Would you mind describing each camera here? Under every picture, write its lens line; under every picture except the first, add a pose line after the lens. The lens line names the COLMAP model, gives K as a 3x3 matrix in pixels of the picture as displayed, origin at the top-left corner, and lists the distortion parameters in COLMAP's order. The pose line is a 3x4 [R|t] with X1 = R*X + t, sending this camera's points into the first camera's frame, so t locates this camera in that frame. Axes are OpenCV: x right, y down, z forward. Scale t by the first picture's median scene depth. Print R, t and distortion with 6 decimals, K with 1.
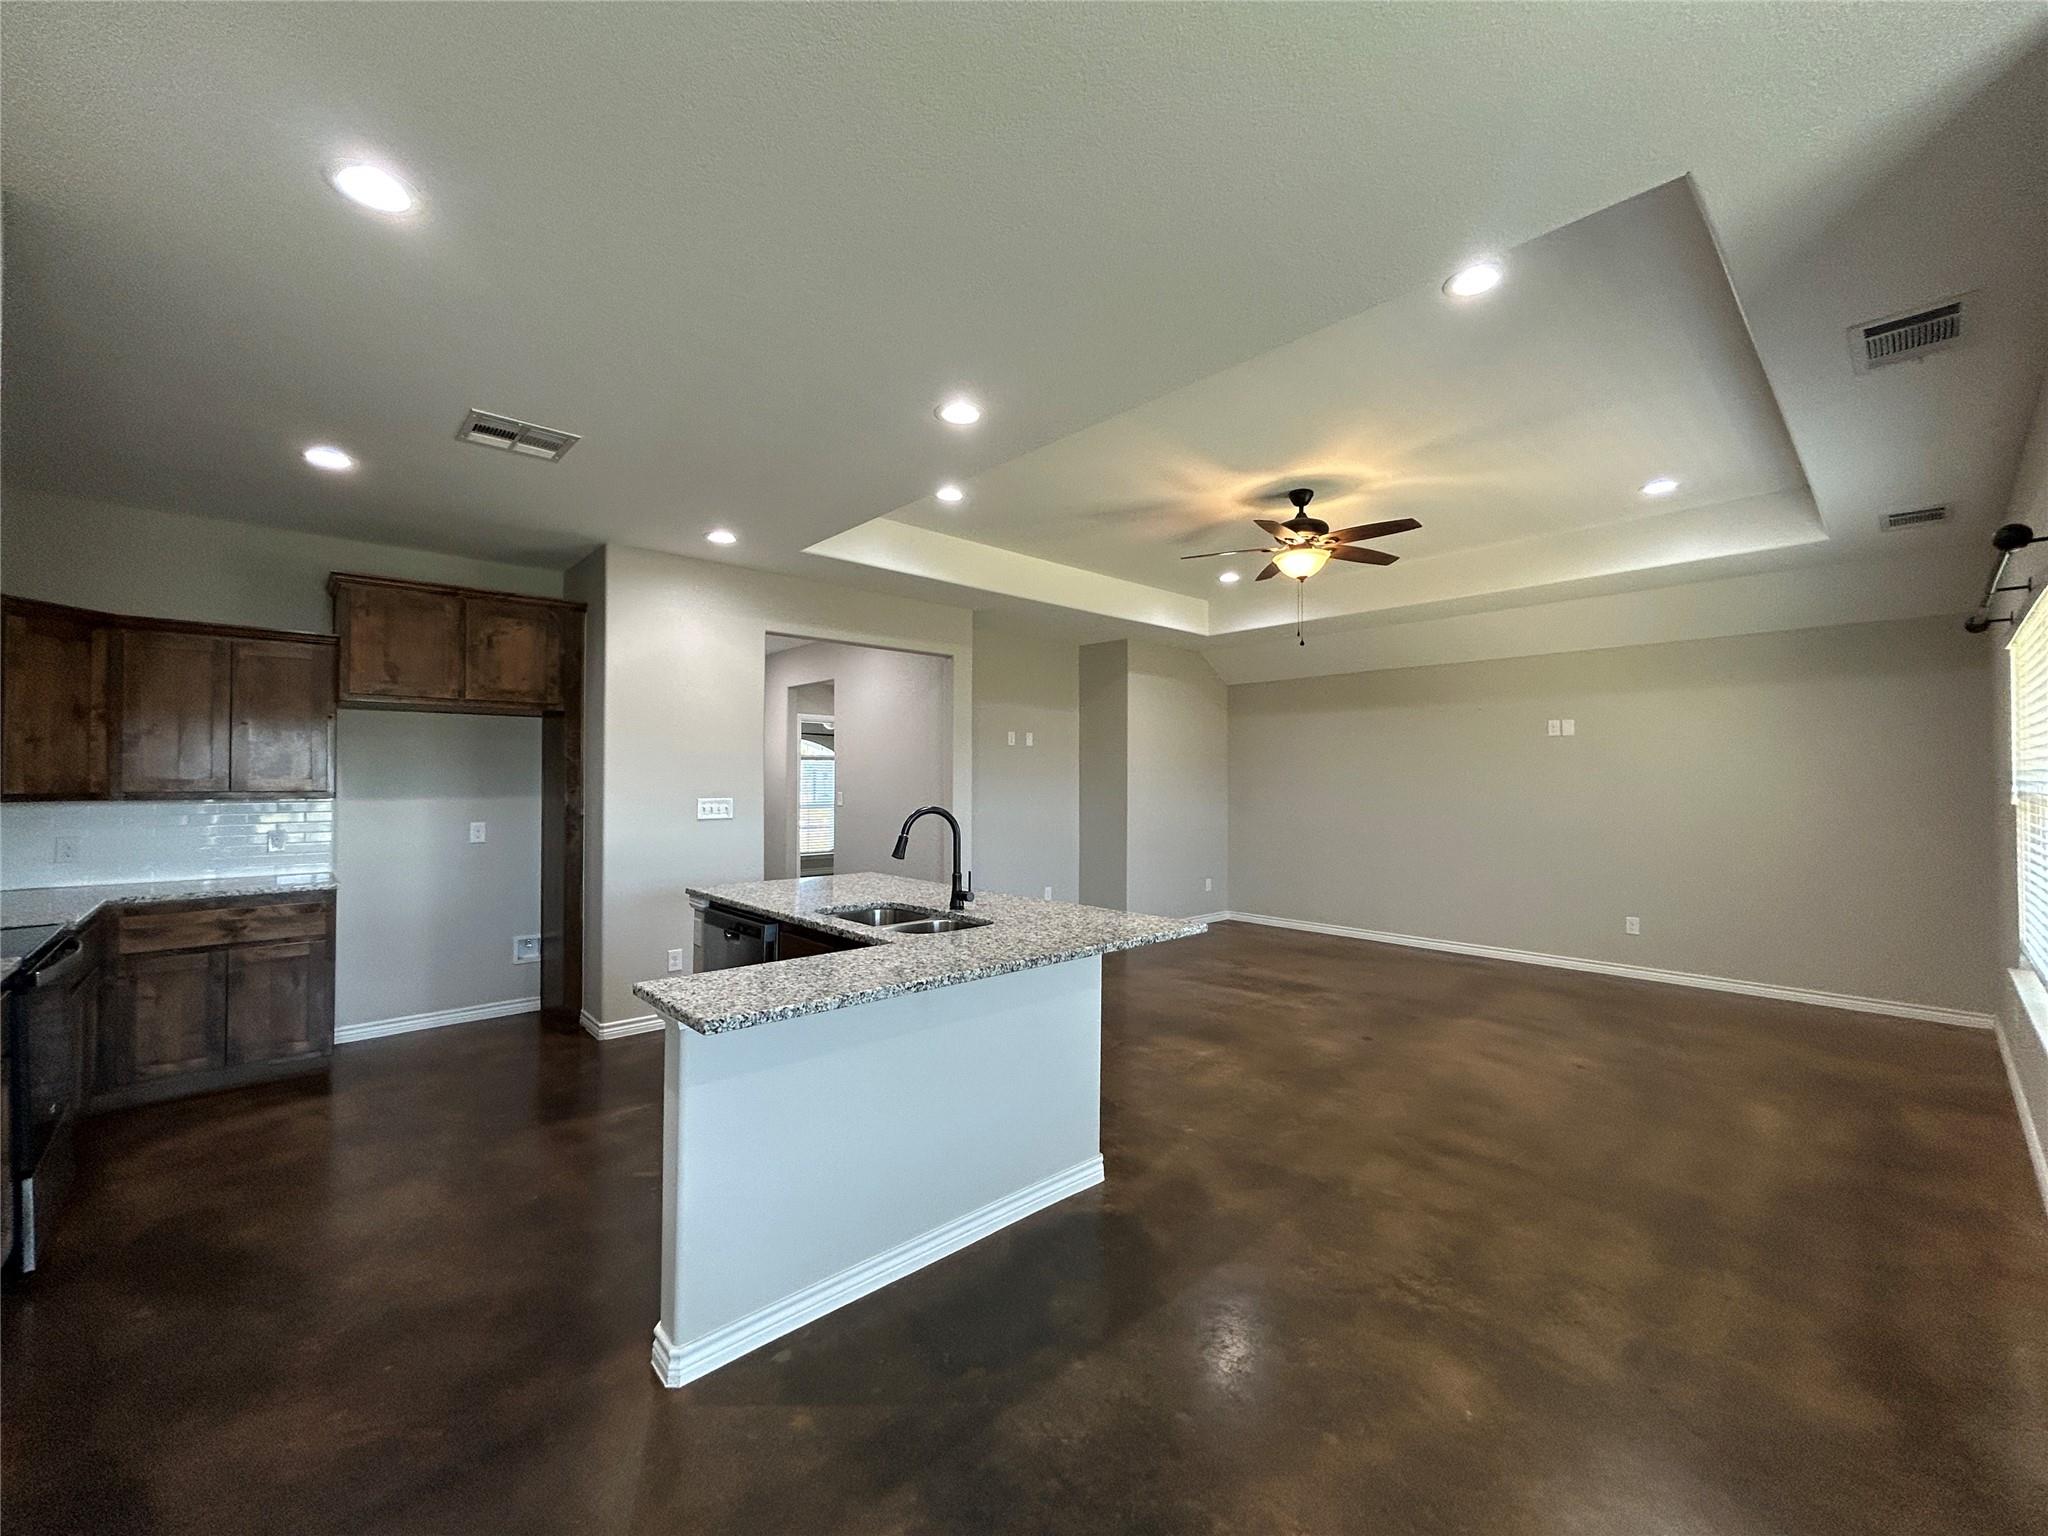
lens RADIAL K [[825.4, 0, 1024.0], [0, 825.4, 768.0], [0, 0, 1]] dist [-0.000518, 0.000258]
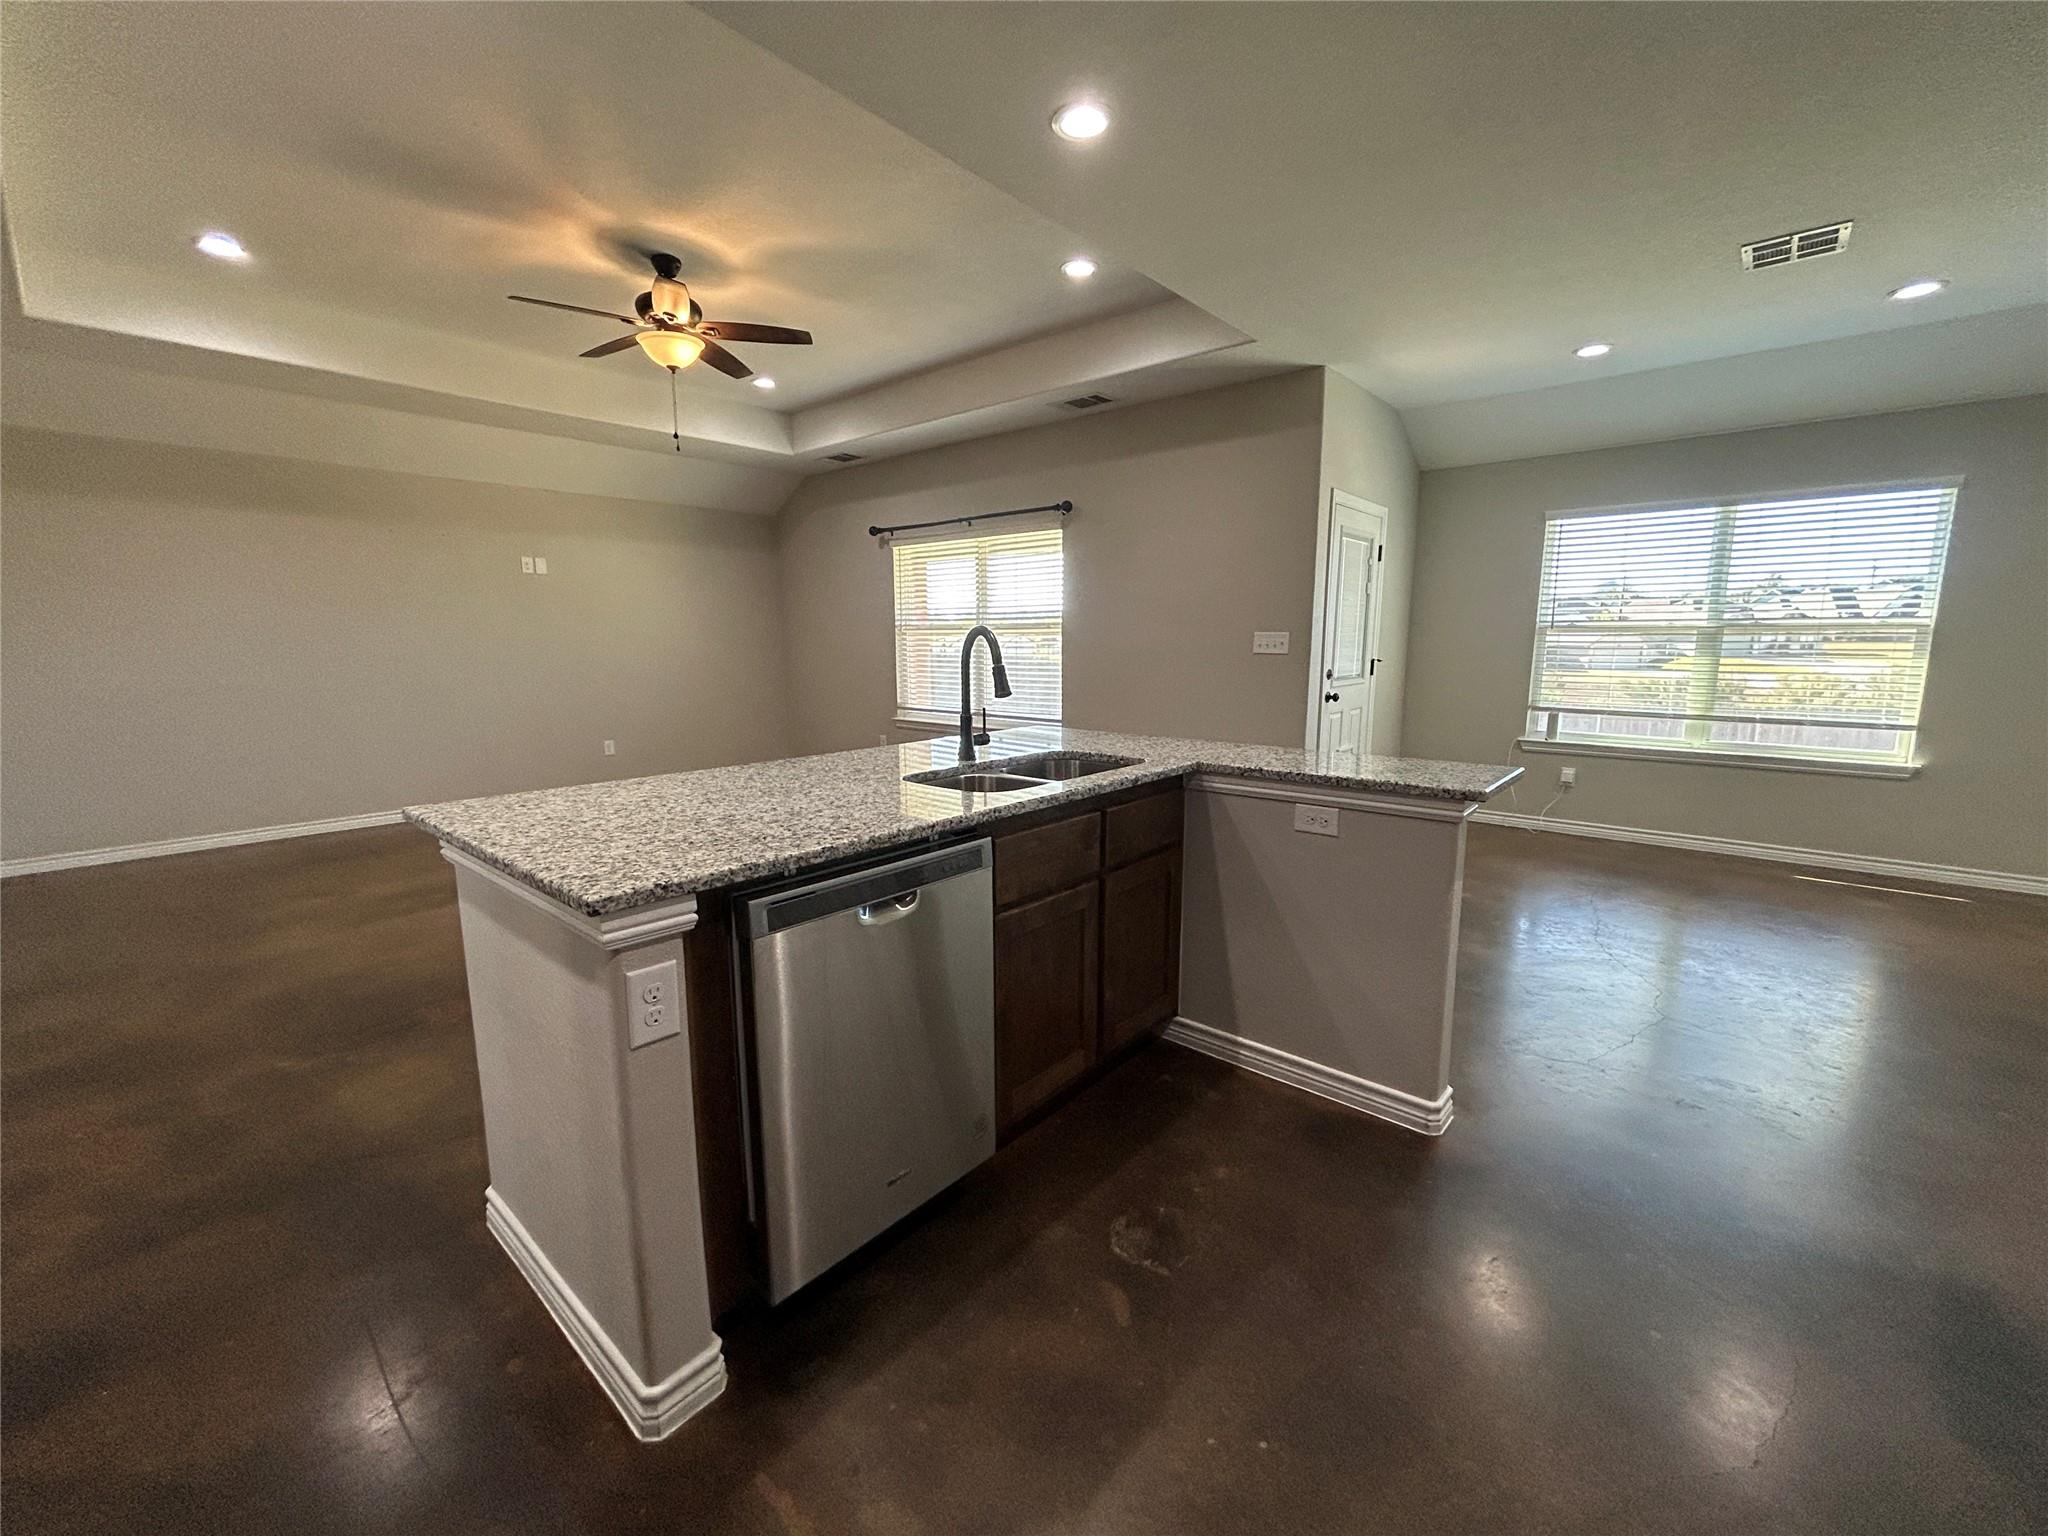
lens RADIAL K [[825.4, 0, 1024.0], [0, 825.4, 768.0], [0, 0, 1]] dist [-0.000518, 0.000258]
pose [[-0.109446, -0.160835, 0.980894, -0.620539], [-0.011535, 0.986961, 0.160543, 0.037572], [-0.993926, 0.006257, -0.109874, 0.747883]]
